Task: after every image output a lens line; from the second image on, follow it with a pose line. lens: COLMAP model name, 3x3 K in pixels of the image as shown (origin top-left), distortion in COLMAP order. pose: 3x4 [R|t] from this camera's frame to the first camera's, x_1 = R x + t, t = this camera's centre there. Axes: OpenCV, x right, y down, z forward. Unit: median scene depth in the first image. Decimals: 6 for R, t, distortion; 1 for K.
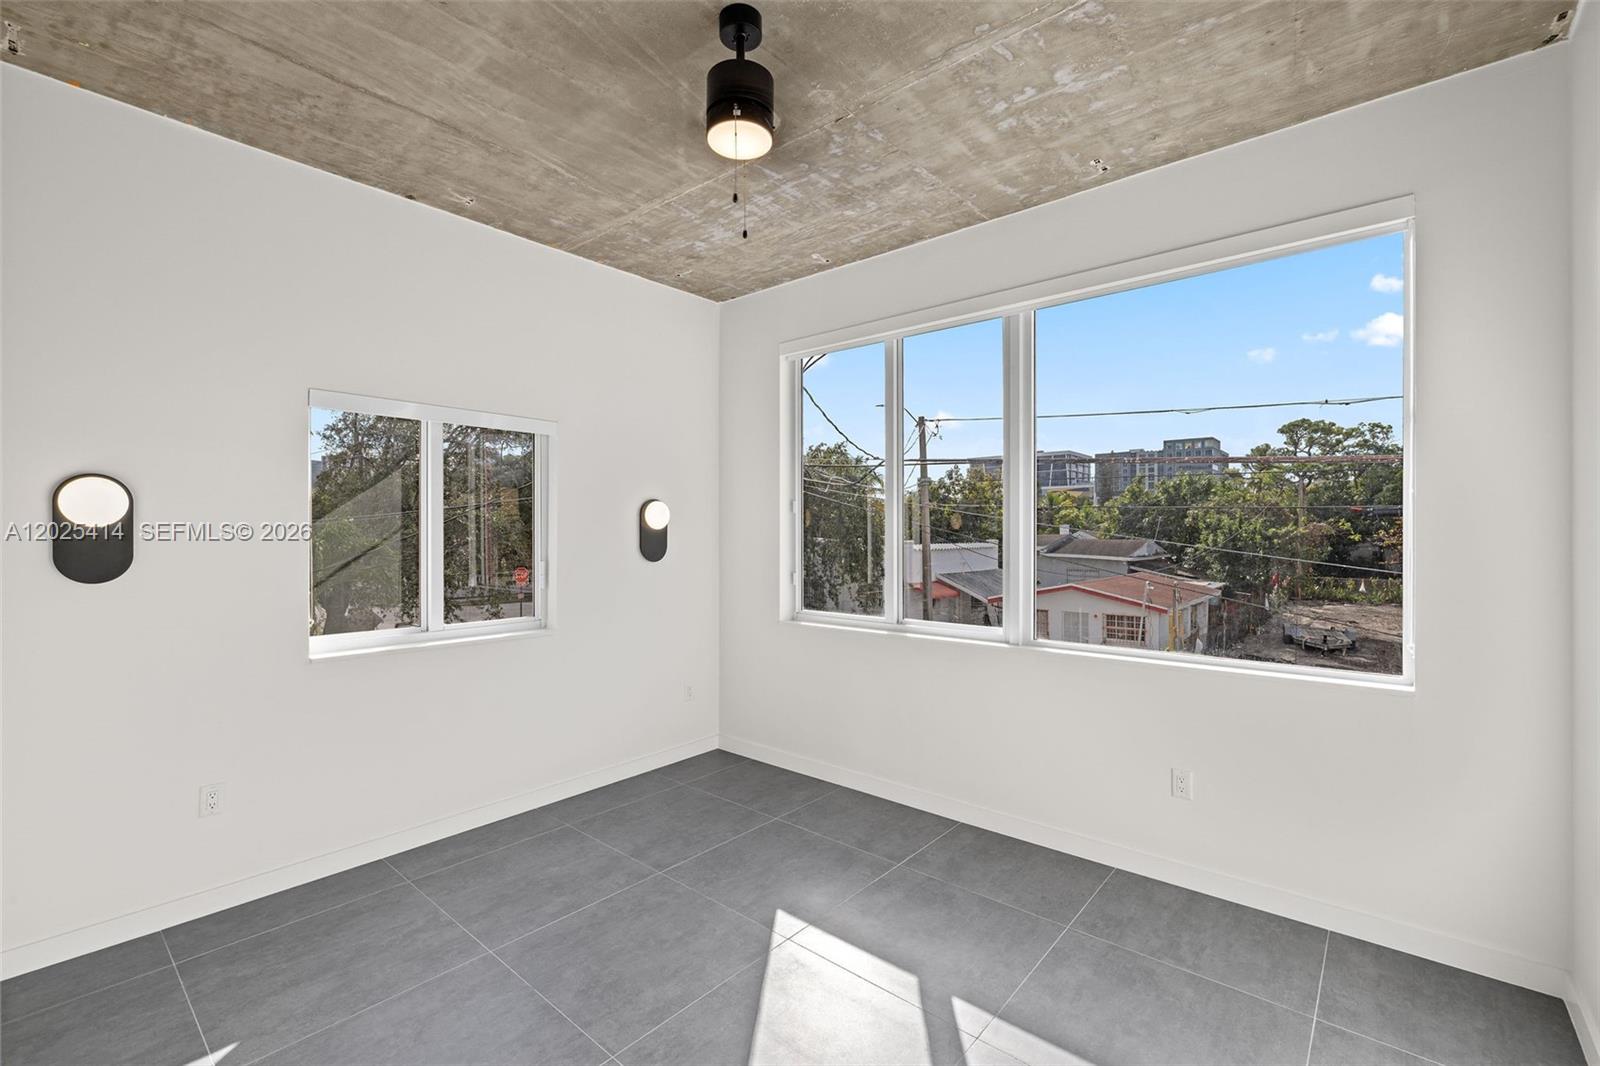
lens RADIAL K [[692.3, 0, 783.3], [0, 692.3, 535.4], [0, 0, 1]] dist [0.000298, 0.000060]
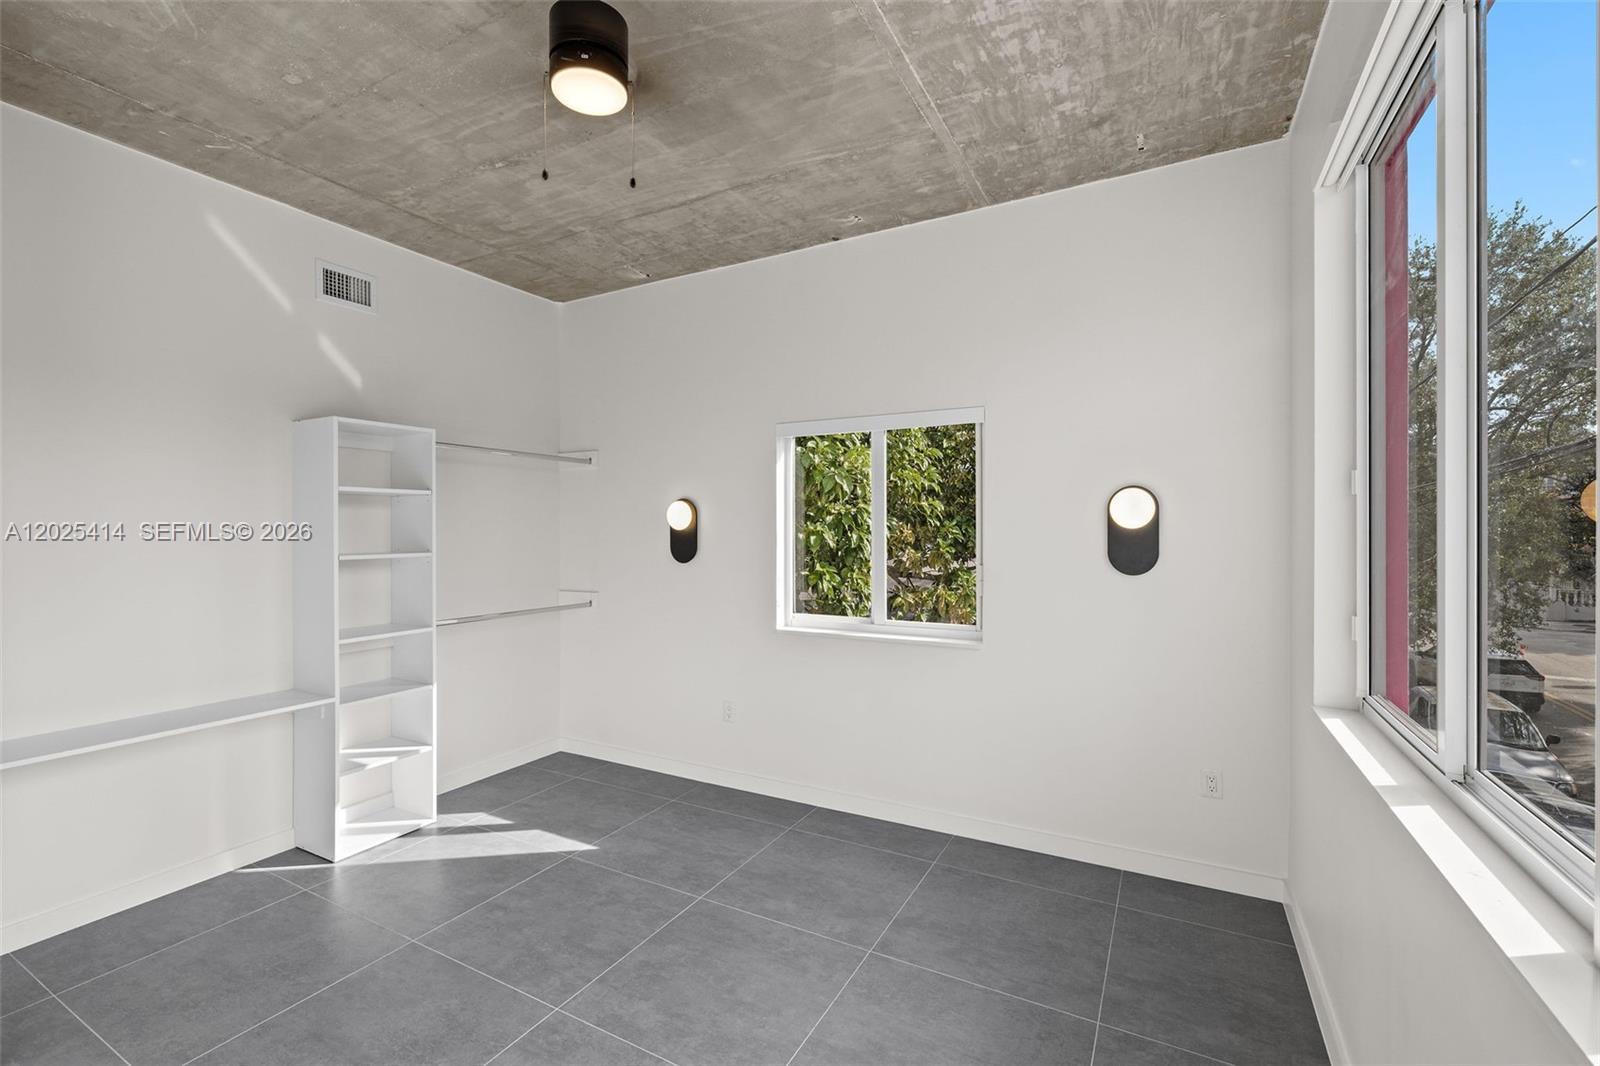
lens RADIAL K [[692.3, 0, 806.1], [0, 692.3, 530.8], [0, 0, 1]] dist [0.000298, 0.000060]
pose [[0.219322, -0.003172, -0.975647, 0.555552], [-0.004795, 0.999979, -0.004329, -0.001195], [0.975641, 0.005628, 0.219302, 0.693044]]
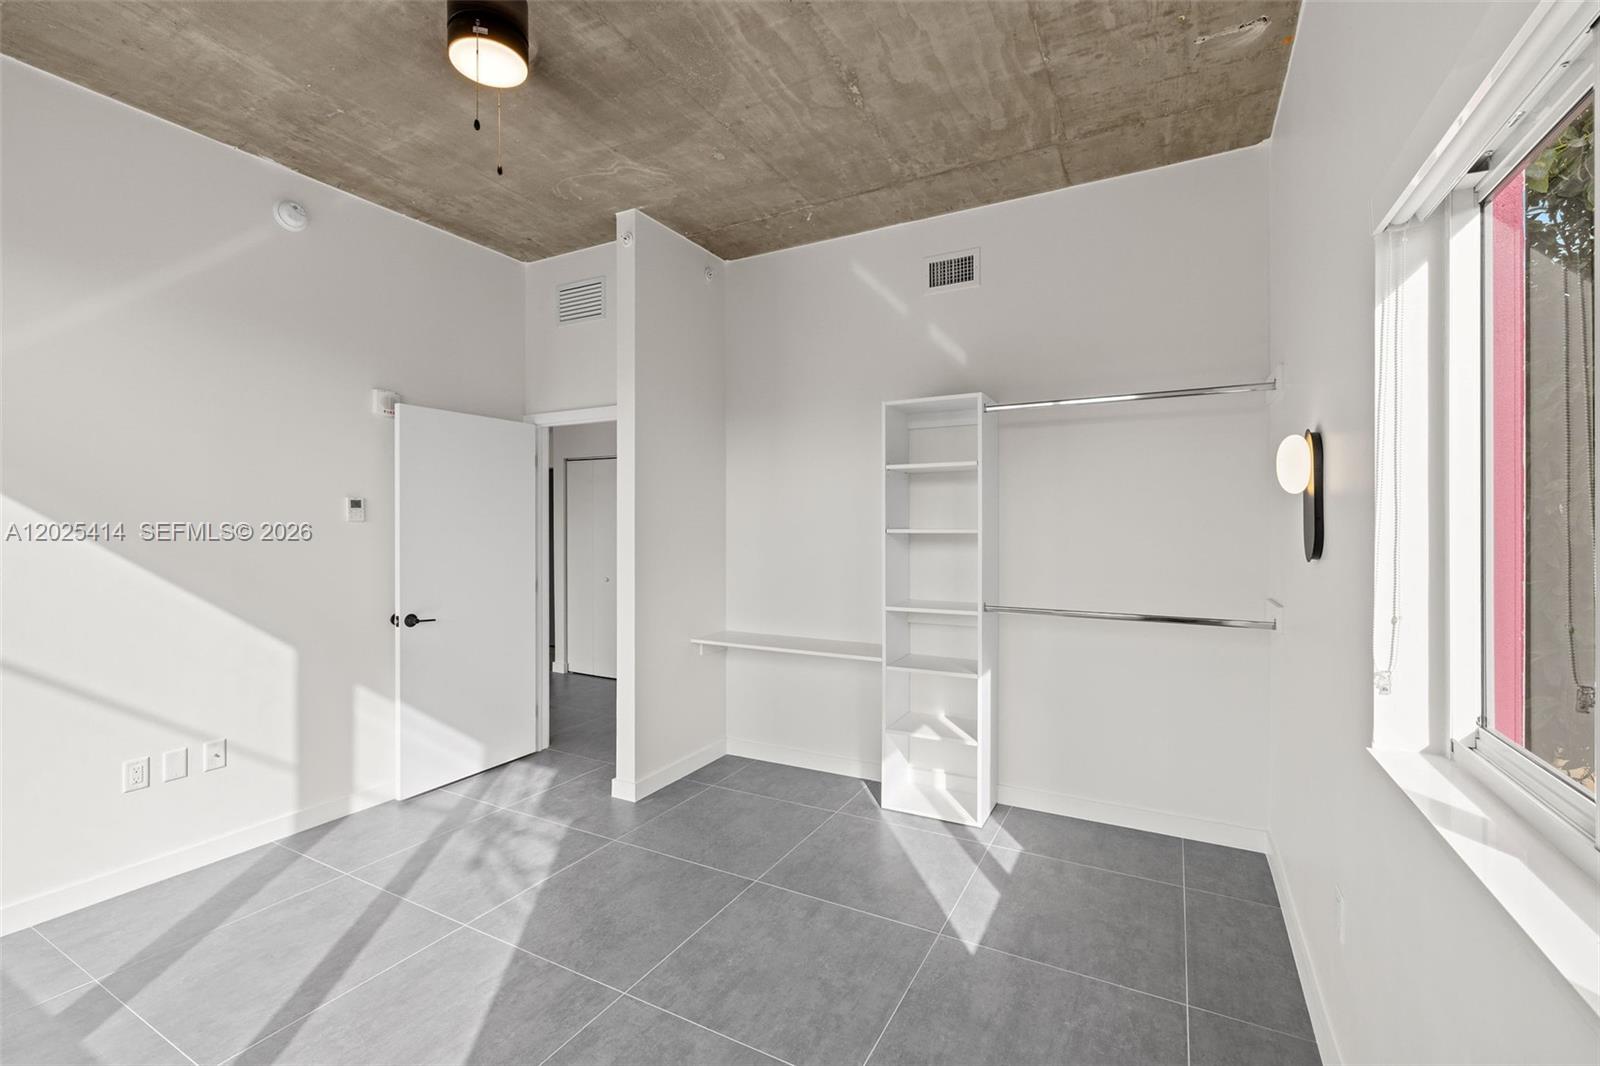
lens RADIAL K [[692.3, 0, 792.5], [0, 692.3, 521.5], [0, 0, 1]] dist [0.000298, 0.000060]
pose [[-0.977802, -0.004491, -0.209482, -0.165843], [-0.005223, 0.999982, 0.002945, 0.019154], [0.209465, 0.003973, -0.977808, 1.264501]]
